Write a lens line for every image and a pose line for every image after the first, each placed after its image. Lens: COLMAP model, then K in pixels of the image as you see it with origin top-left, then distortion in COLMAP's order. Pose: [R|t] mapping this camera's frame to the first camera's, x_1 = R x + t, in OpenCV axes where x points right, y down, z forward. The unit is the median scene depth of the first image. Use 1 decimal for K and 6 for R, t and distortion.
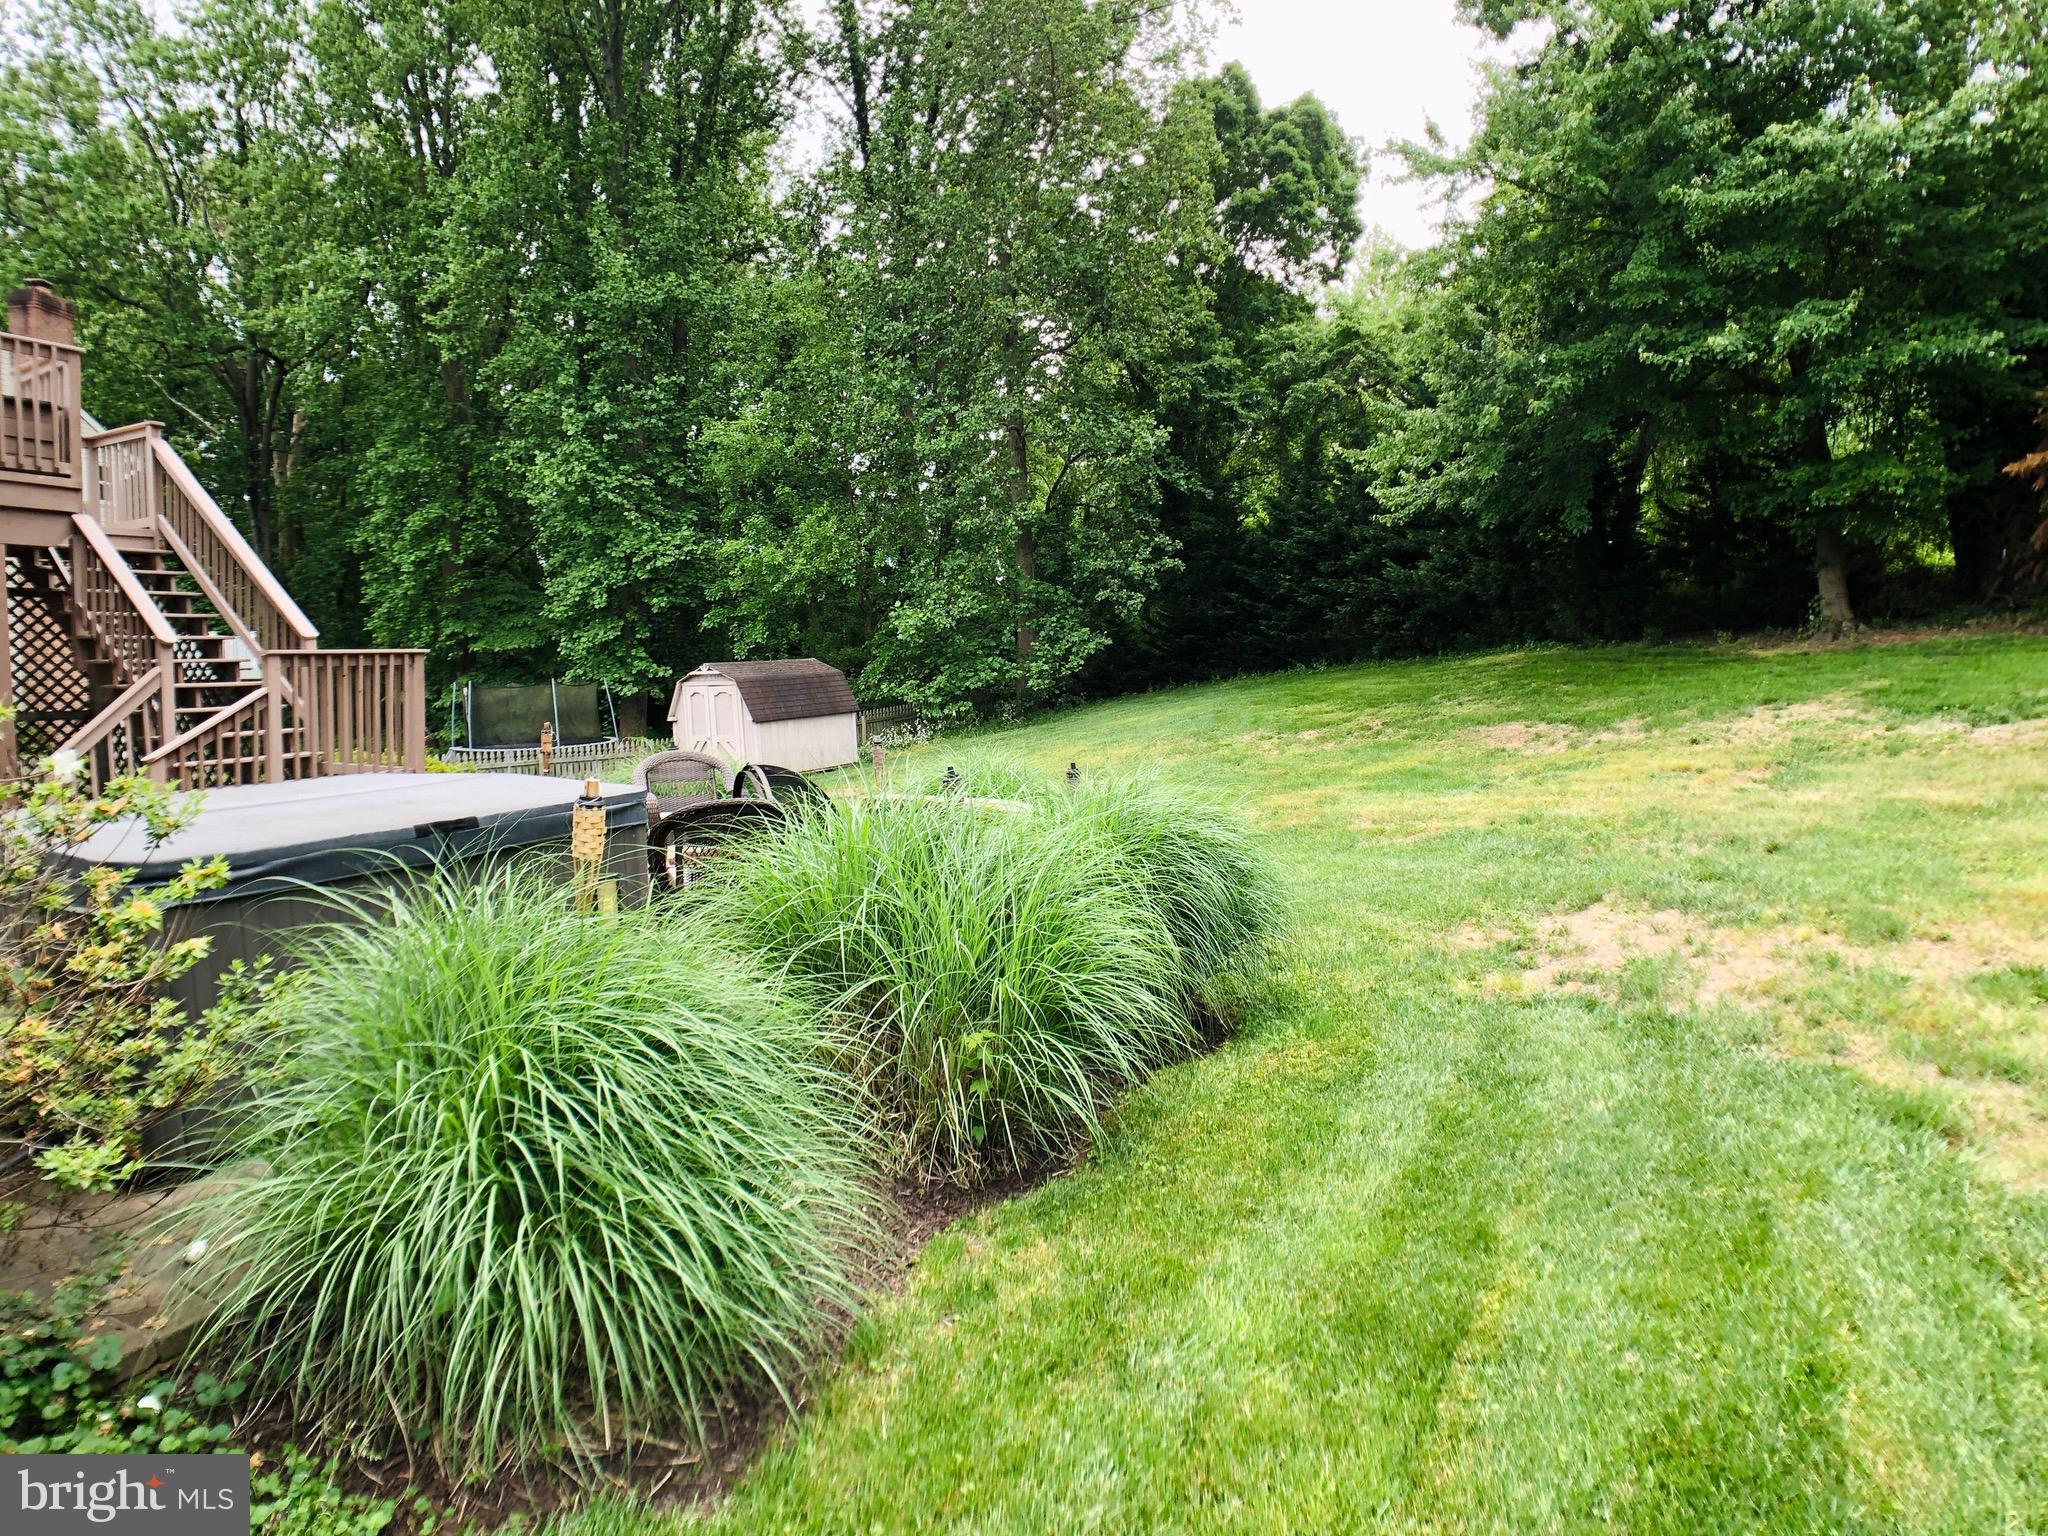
lens RADIAL K [[1636.4, 0, 1027.3], [0, 1636.4, 772.5], [0, 0, 1]] dist [0.001819, -0.060153]
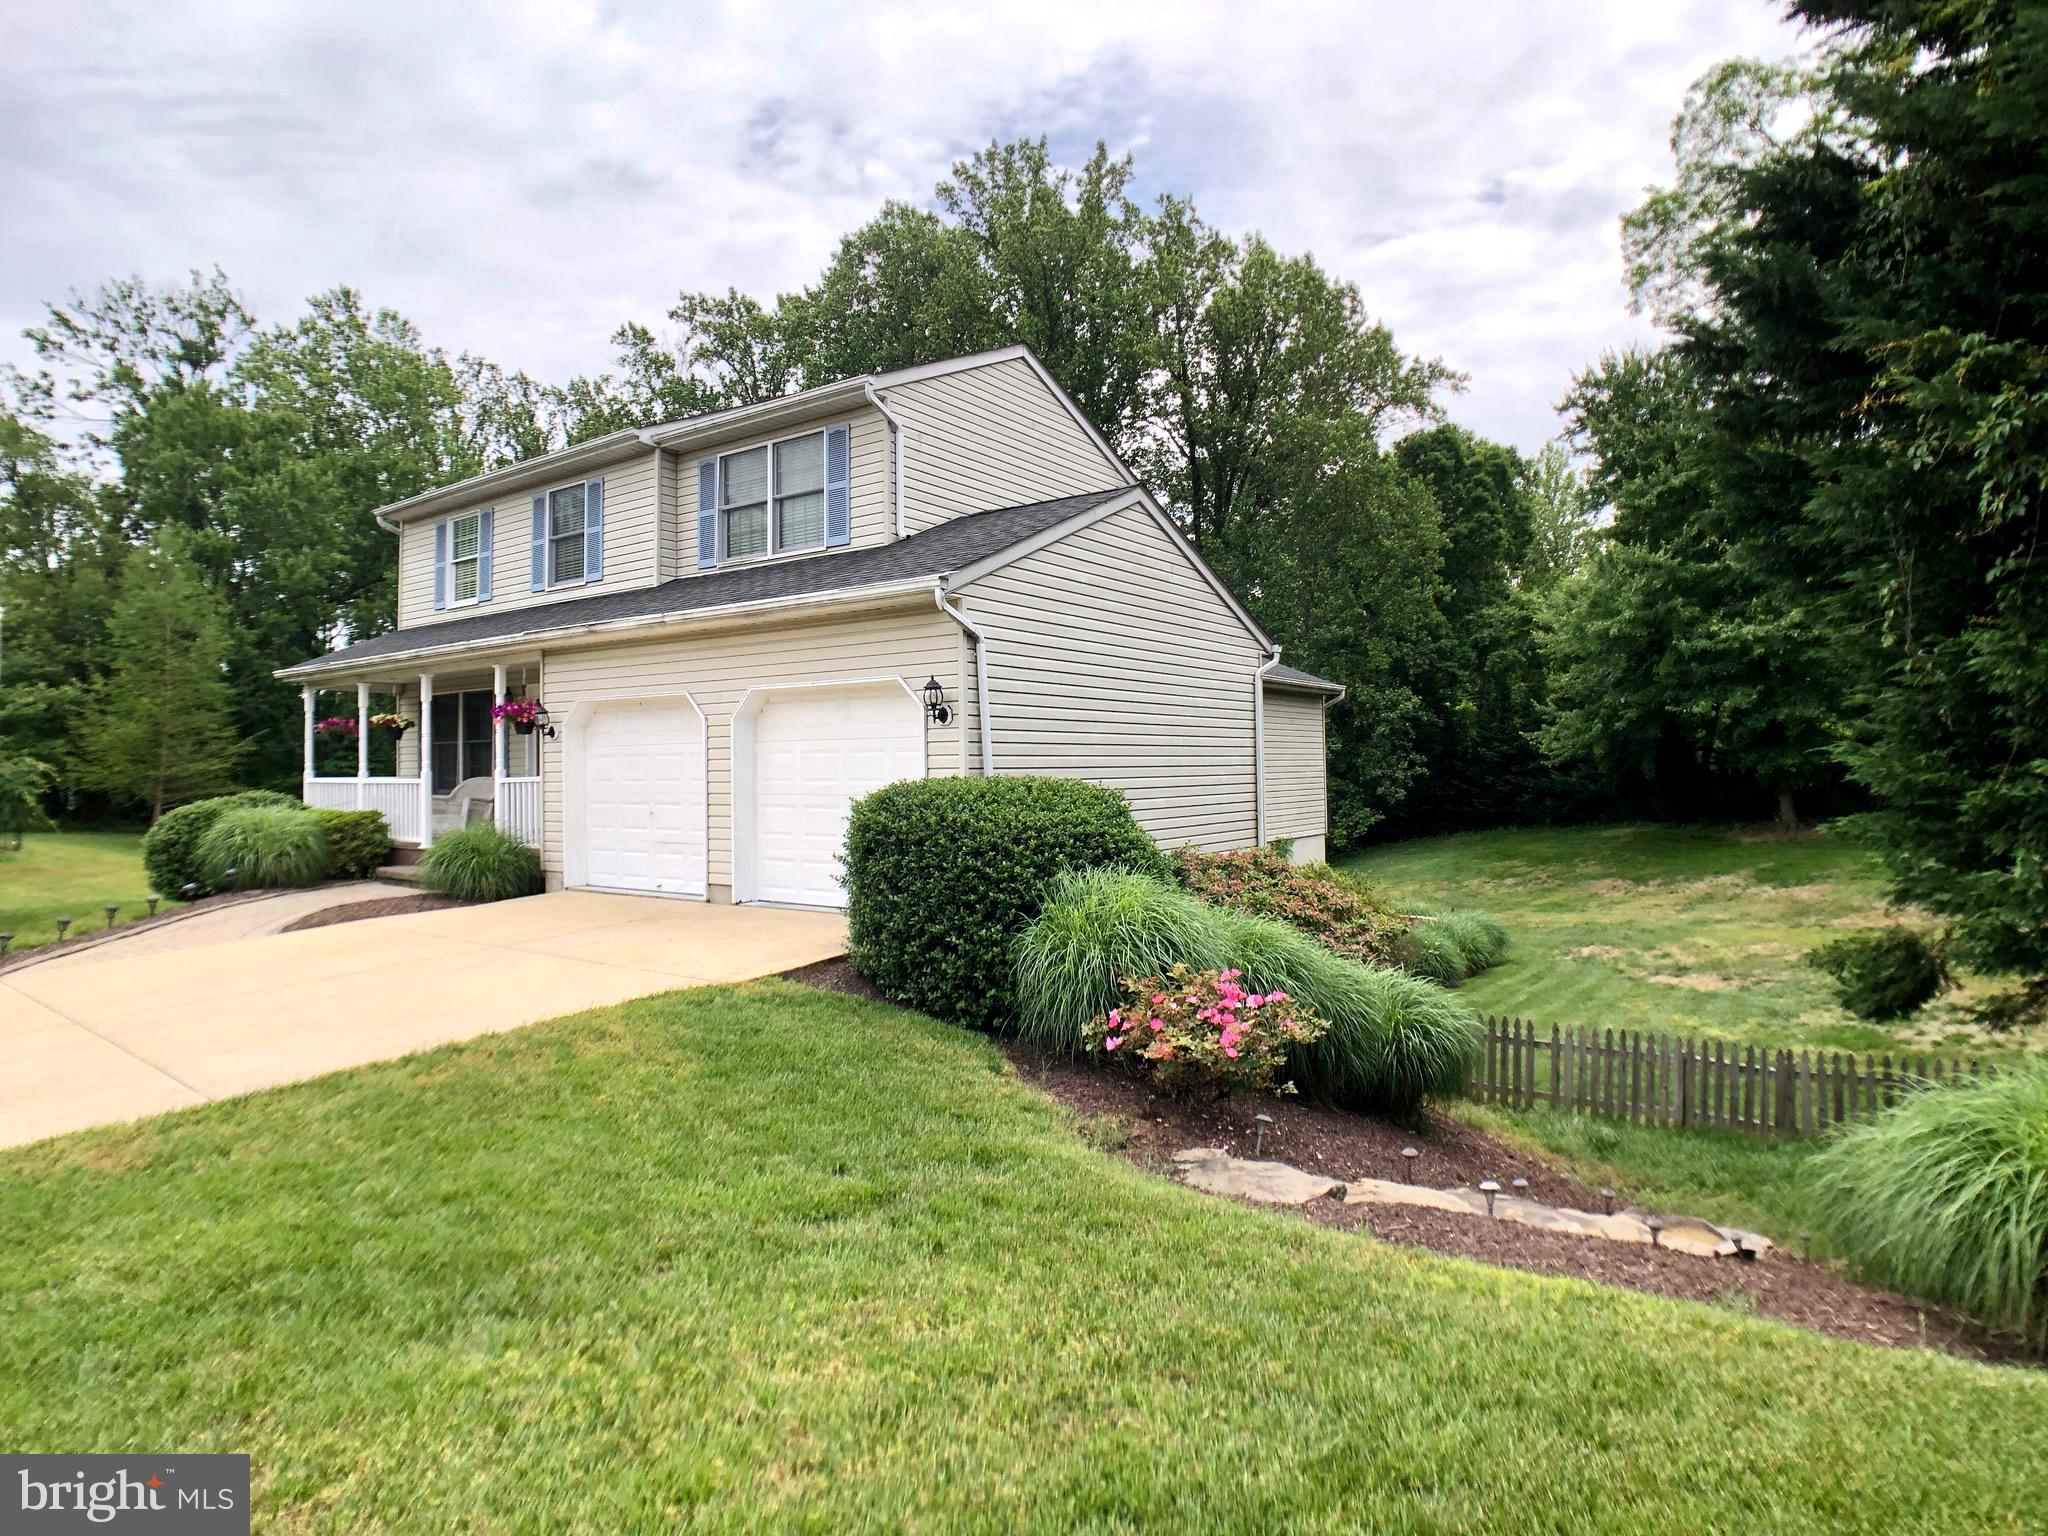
lens RADIAL K [[1636.4, 0, 1015.5], [0, 1636.4, 754.9], [0, 0, 1]] dist [0.001819, -0.060153]
pose [[0.993574, -0.004009, -0.113112, -0.143858], [-0.004499, 0.997184, -0.074859, -0.017706], [0.113093, 0.074887, 0.990758, -0.759276]]
